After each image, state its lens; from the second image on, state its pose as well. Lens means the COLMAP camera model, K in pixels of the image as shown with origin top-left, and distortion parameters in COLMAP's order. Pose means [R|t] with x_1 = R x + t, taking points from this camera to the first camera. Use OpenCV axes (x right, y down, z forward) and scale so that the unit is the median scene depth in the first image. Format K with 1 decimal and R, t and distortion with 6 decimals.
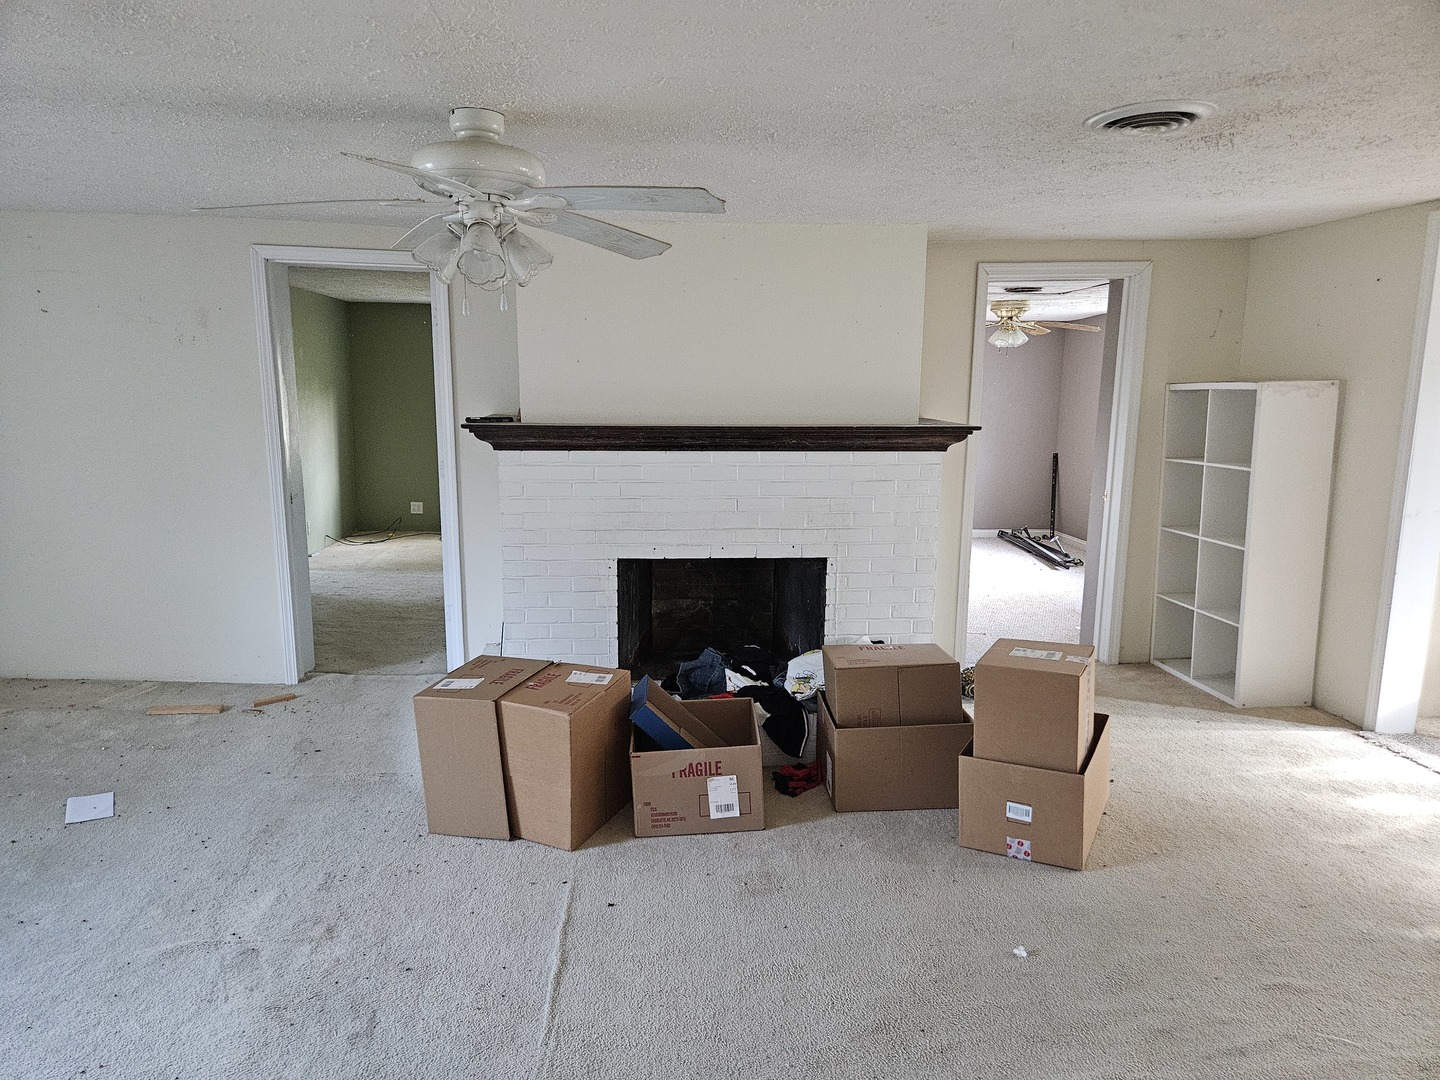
lens RADIAL K [[959.9, 0, 713.6], [0, 959.9, 541.7], [0, 0, 1]] dist [0.027944, -0.019637]
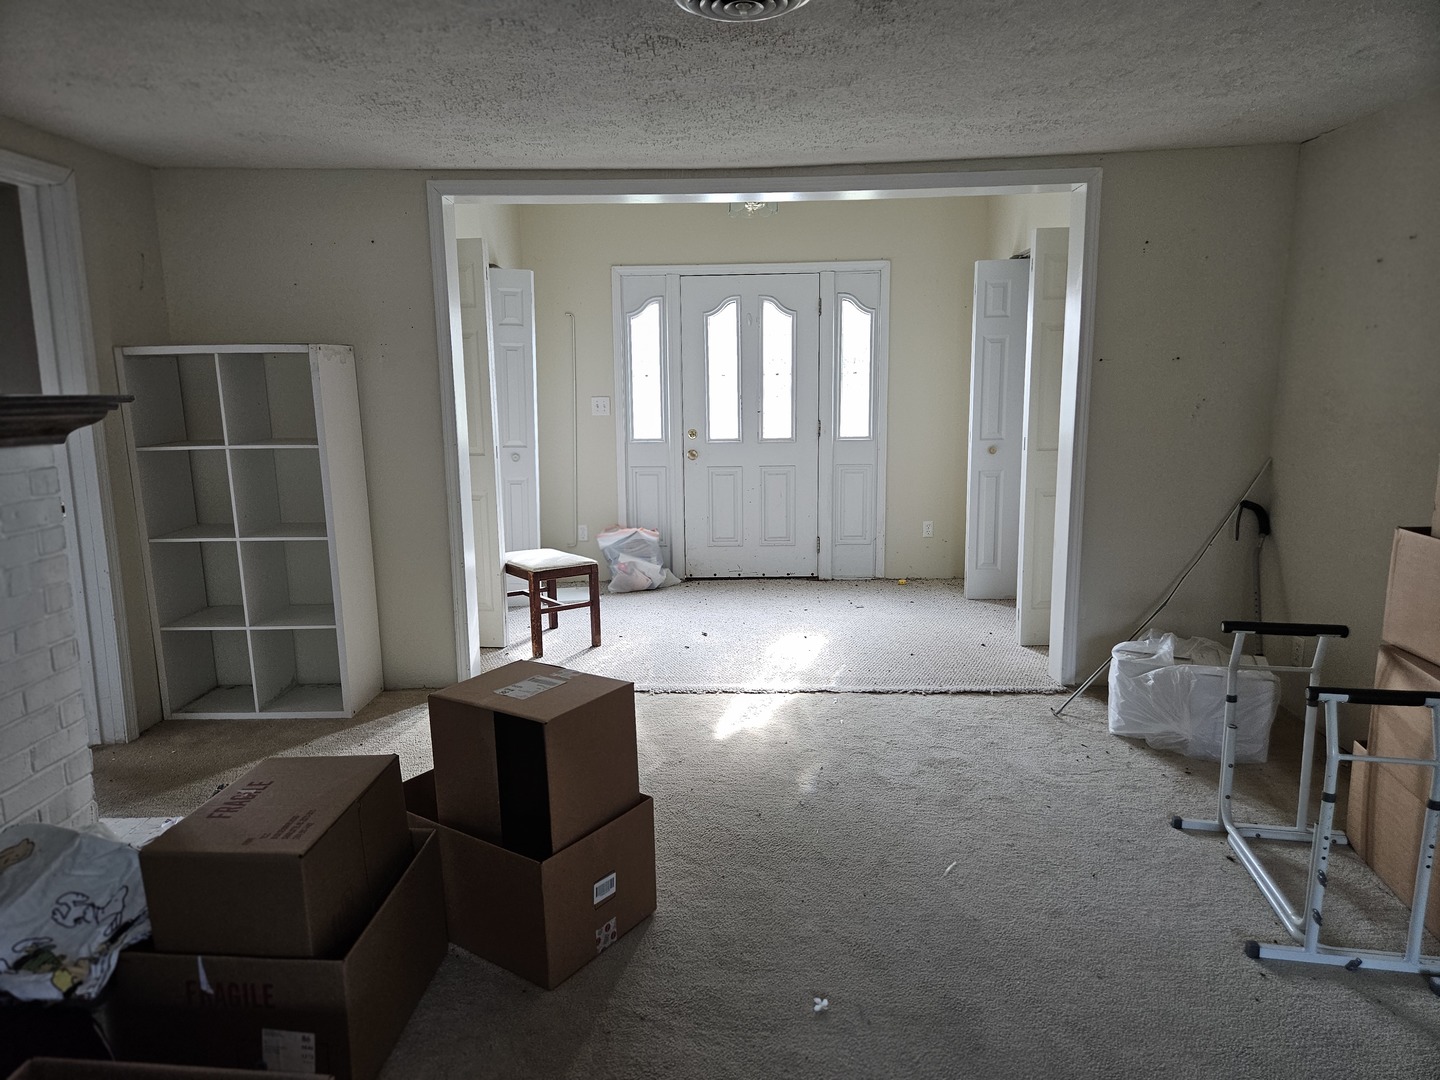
lens RADIAL K [[959.9, 0, 715.3], [0, 959.9, 547.8], [0, 0, 1]] dist [0.027944, -0.019637]
pose [[0.113357, -0.166744, 0.979462, -0.250609], [0.167965, 0.974844, 0.146519, -0.051004], [-0.979254, 0.147906, 0.138512, 0.529929]]
